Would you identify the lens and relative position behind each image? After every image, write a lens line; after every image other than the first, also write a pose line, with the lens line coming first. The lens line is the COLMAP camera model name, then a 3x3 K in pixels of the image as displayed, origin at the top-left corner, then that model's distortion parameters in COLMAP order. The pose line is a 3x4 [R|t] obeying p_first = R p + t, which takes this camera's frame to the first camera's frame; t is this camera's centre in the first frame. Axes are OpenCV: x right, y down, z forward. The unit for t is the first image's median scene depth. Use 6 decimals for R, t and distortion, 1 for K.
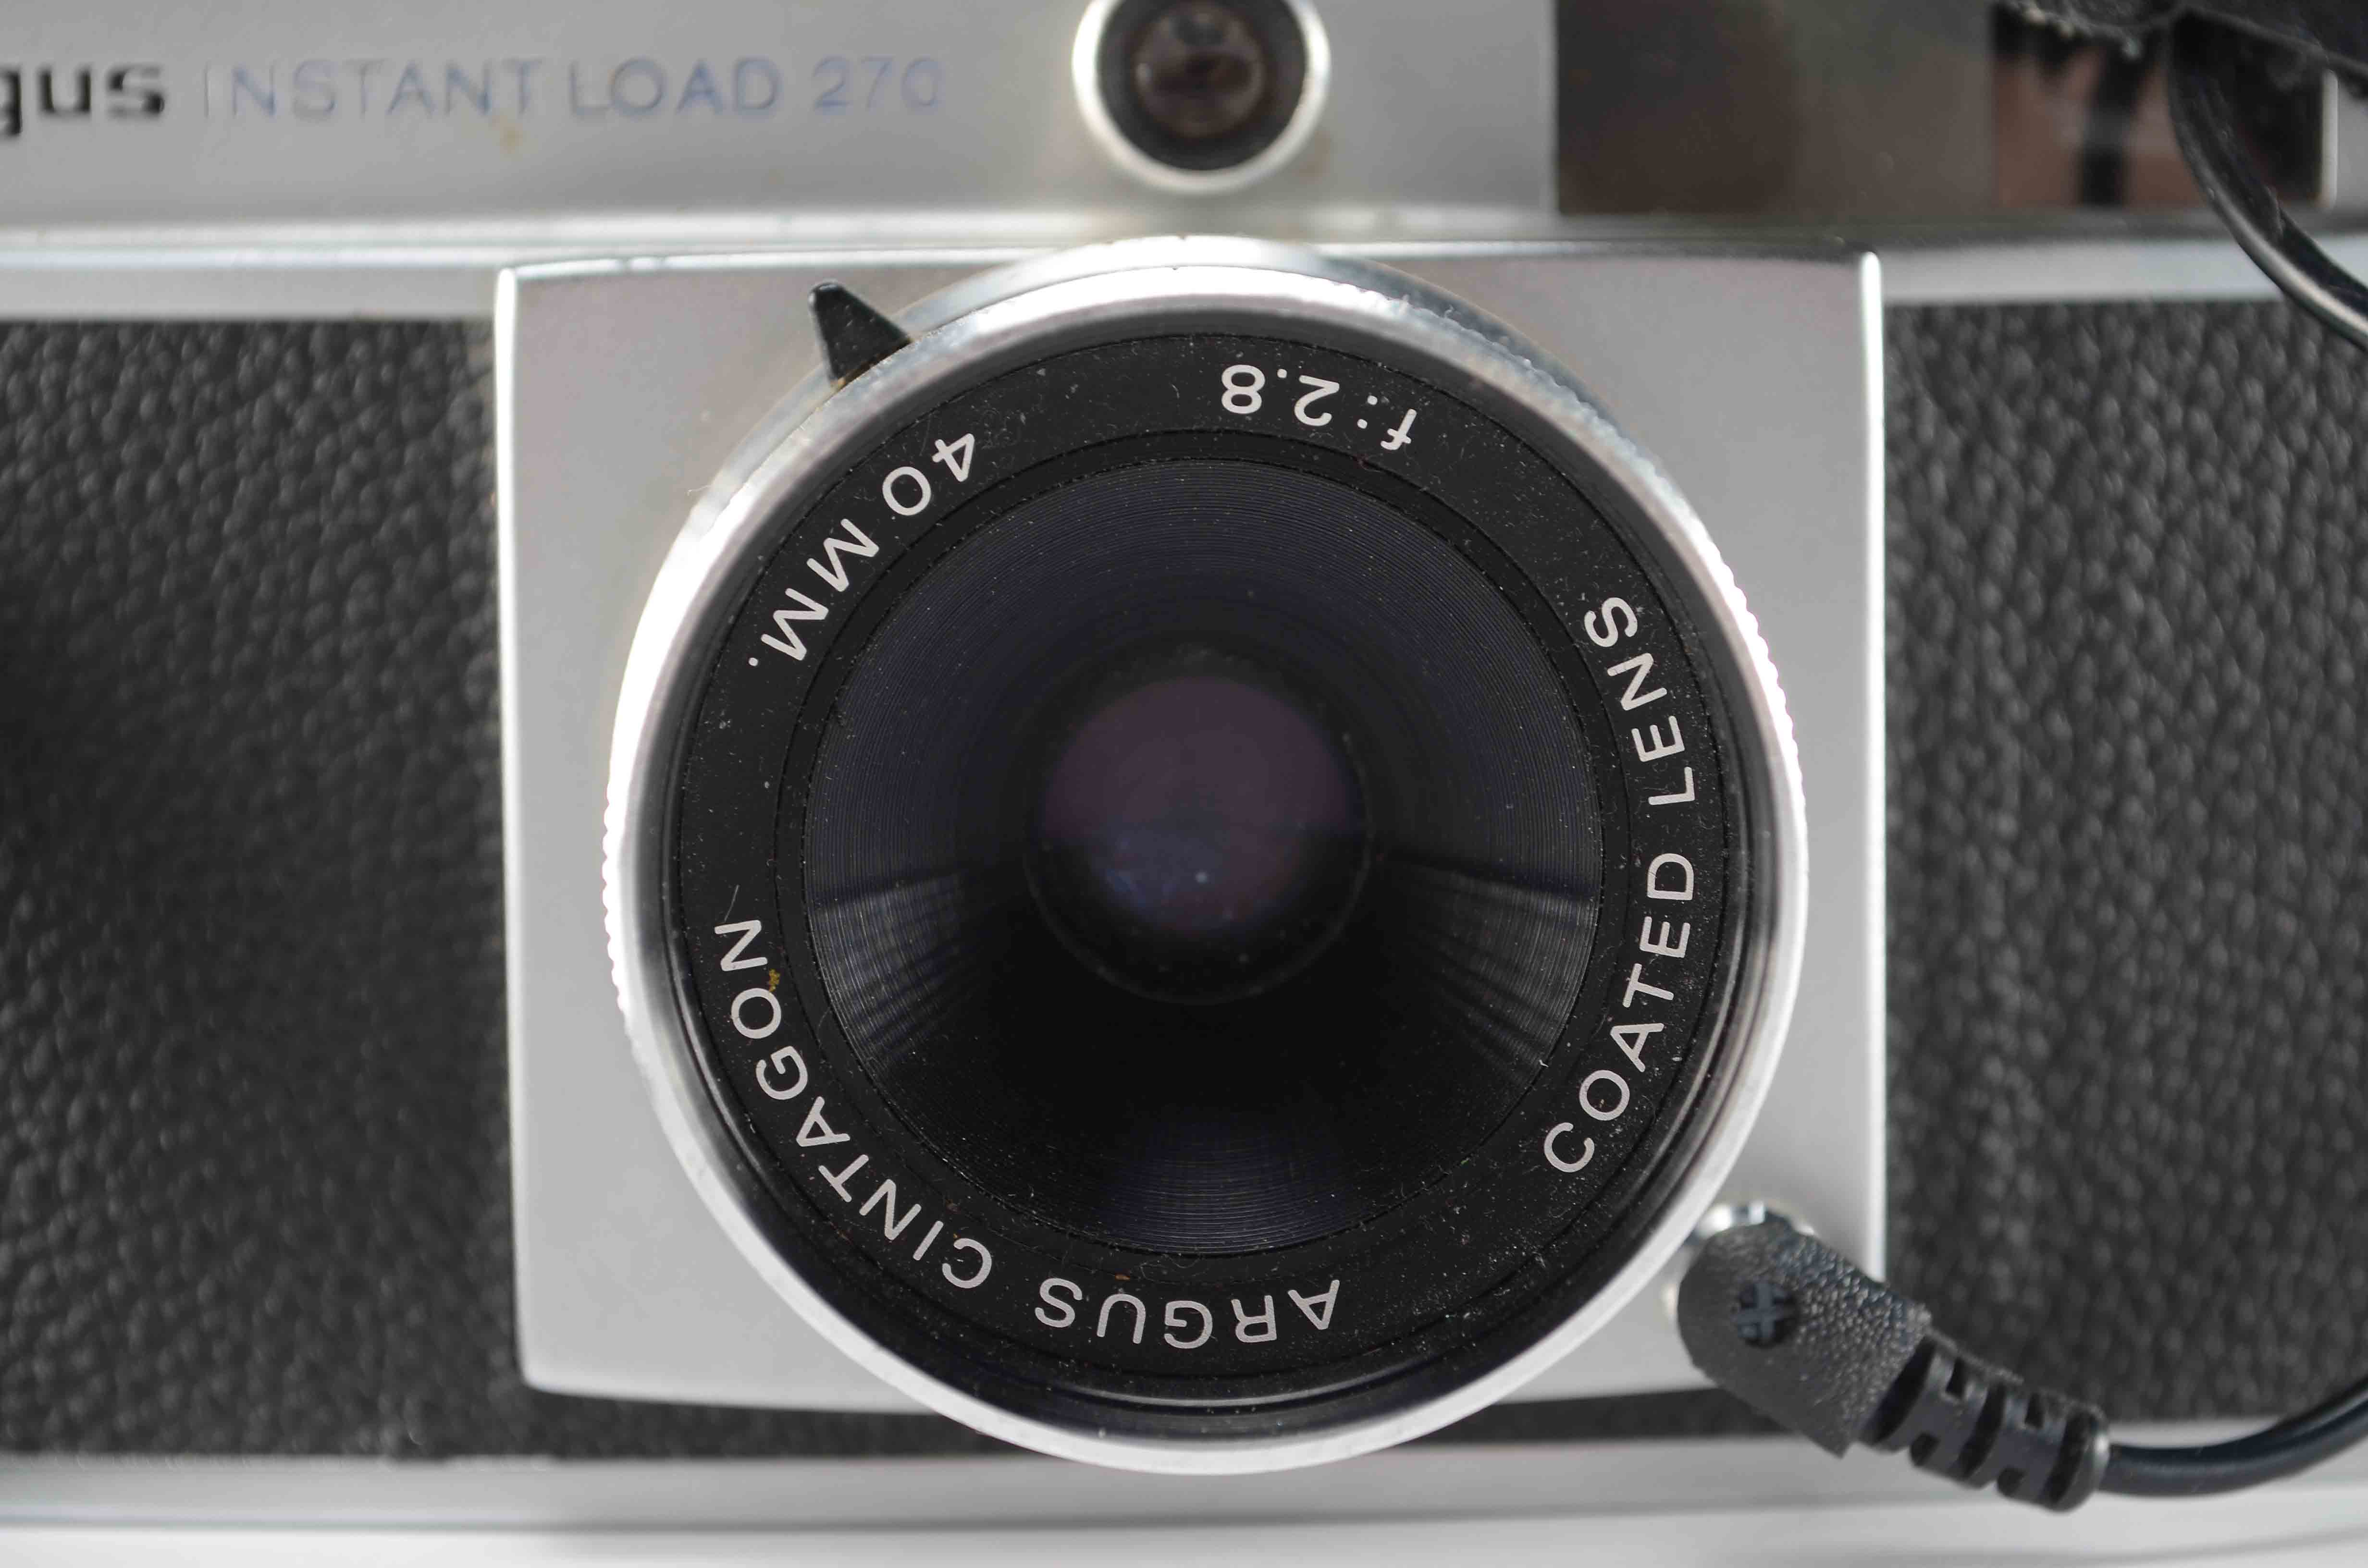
lens RADIAL K [[5659.9, 0, 1184.0], [0, 5659.9, 784.0], [0, 0, 1]] dist [-0.443705, 5.972135]
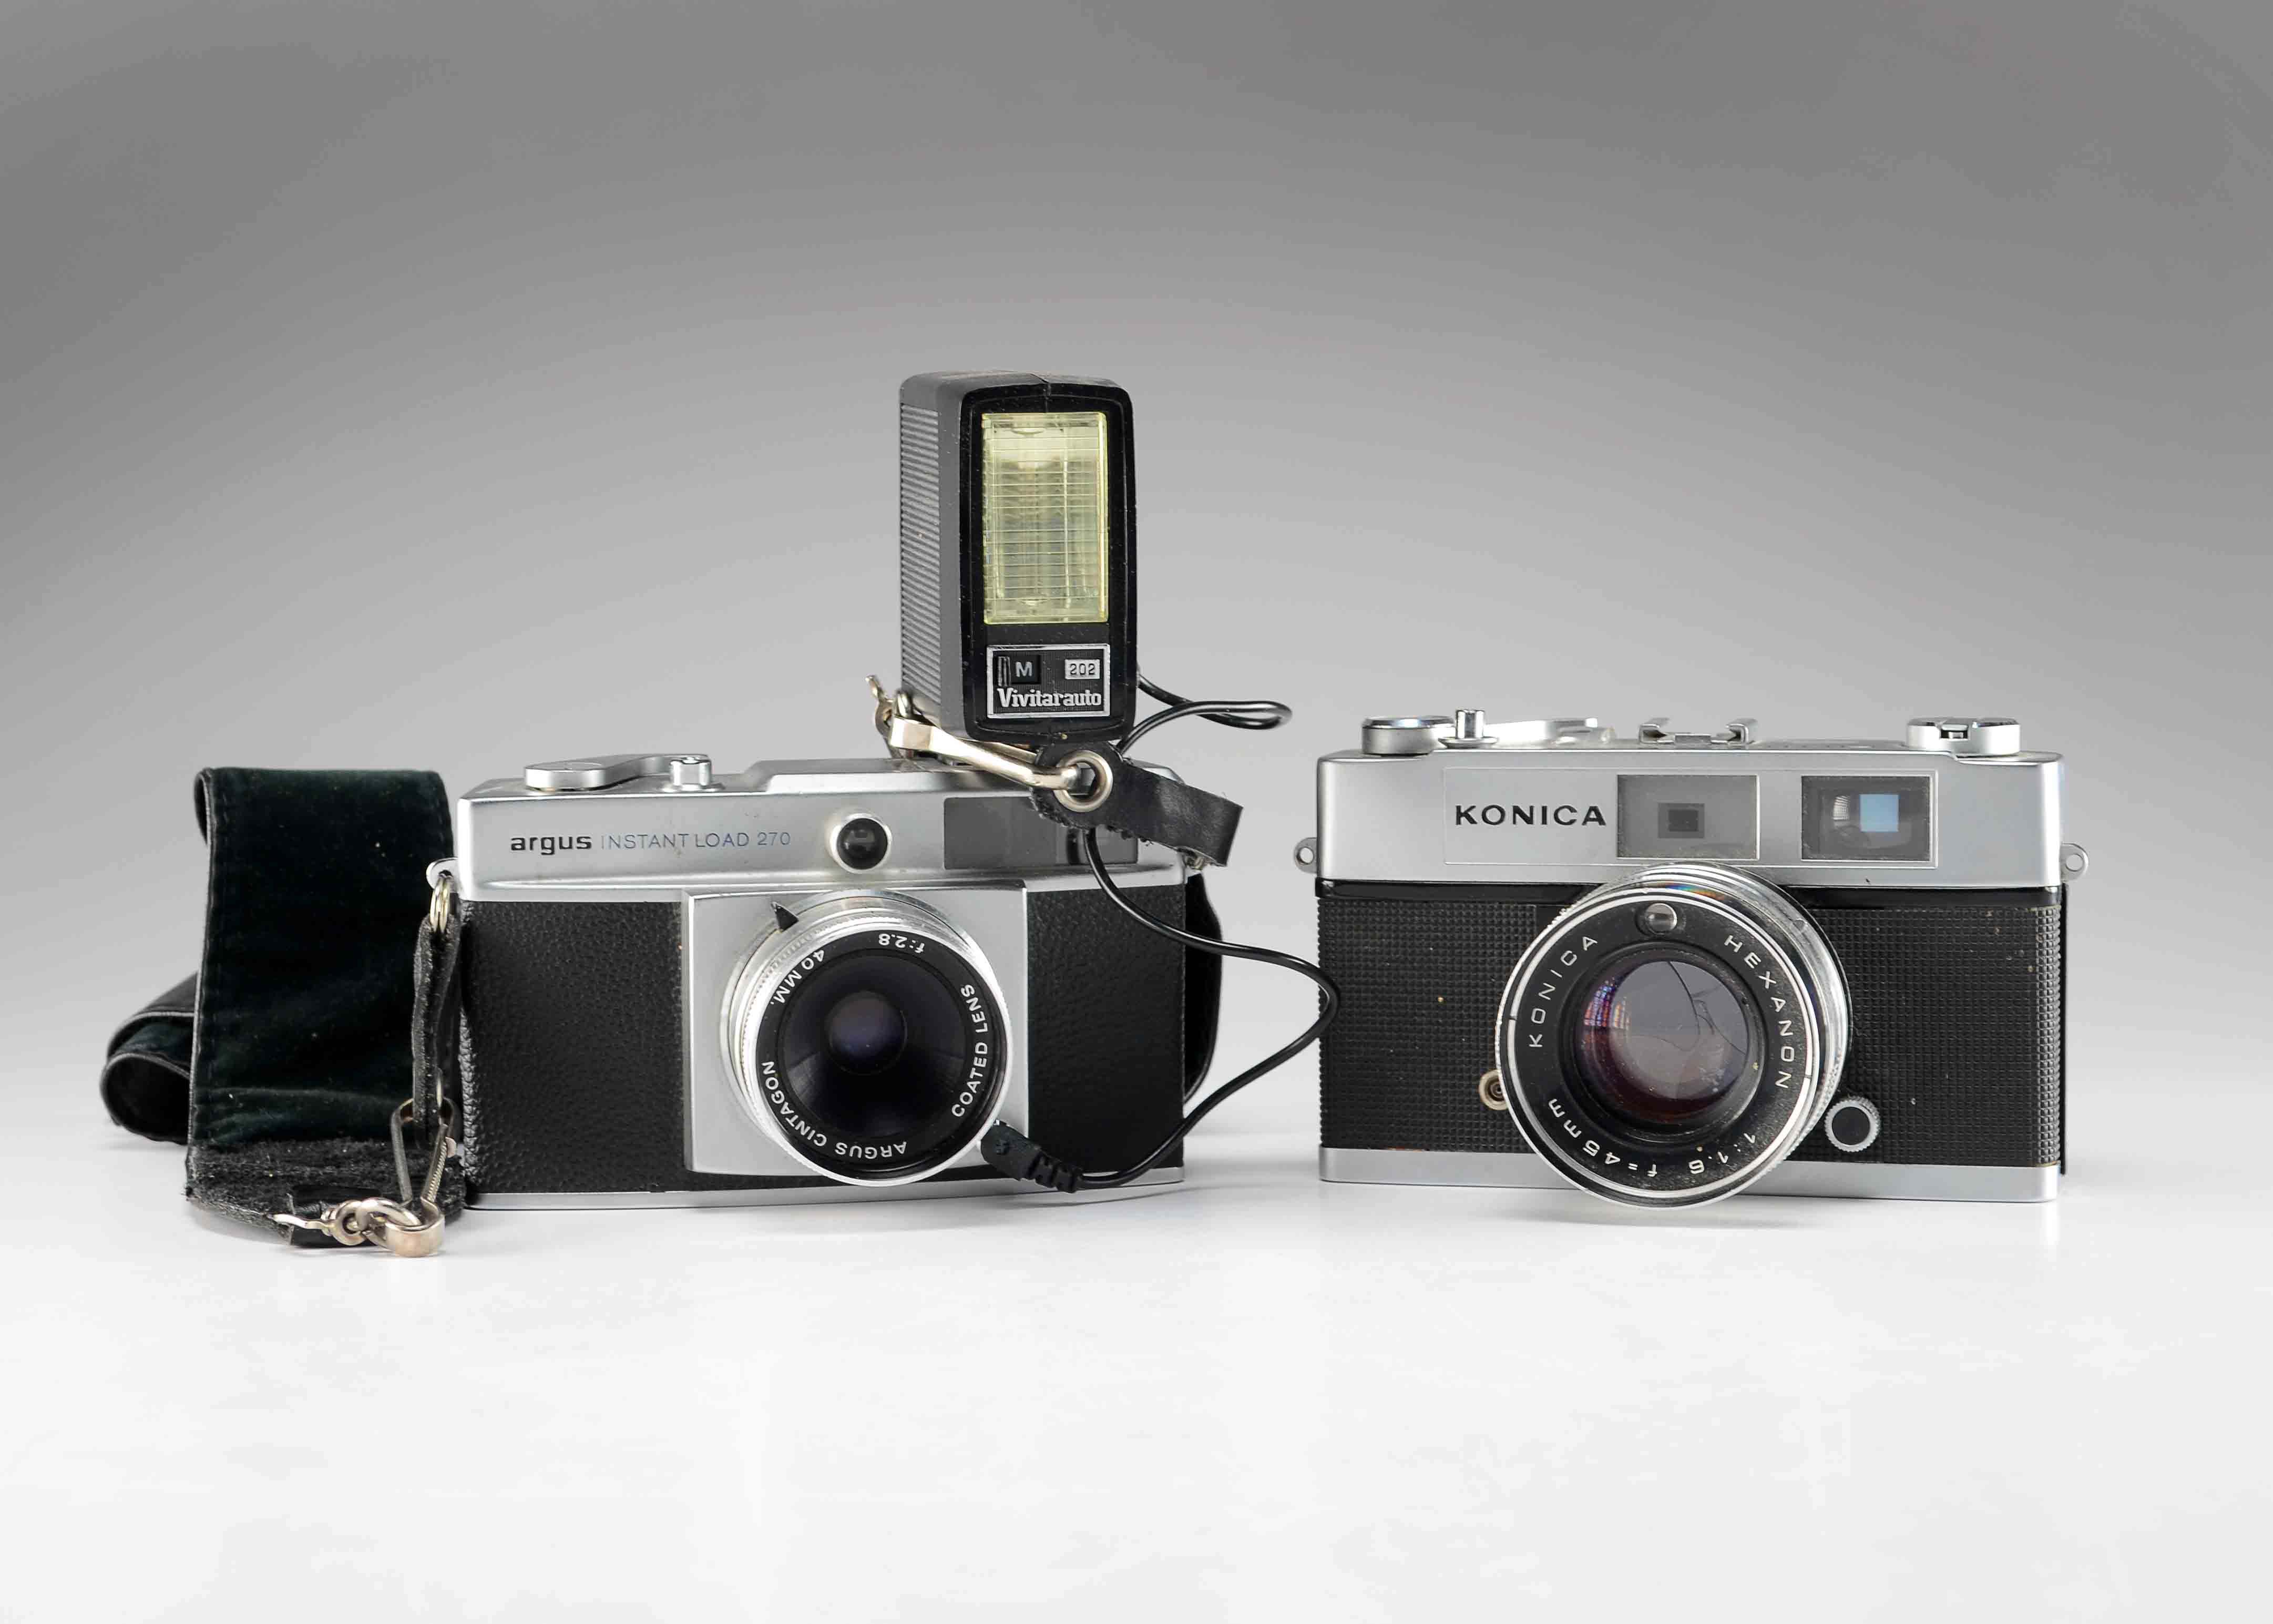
lens RADIAL K [[4736.2, 0, 1136.5], [0, 4736.2, 812.0], [0, 0, 1]] dist [0.060644, -0.157510]
pose [[0.986744, -0.008831, 0.162046, -0.385076], [0.002919, 0.999323, 0.036683, -0.298330], [-0.162260, -0.035723, 0.986101, -2.608260]]
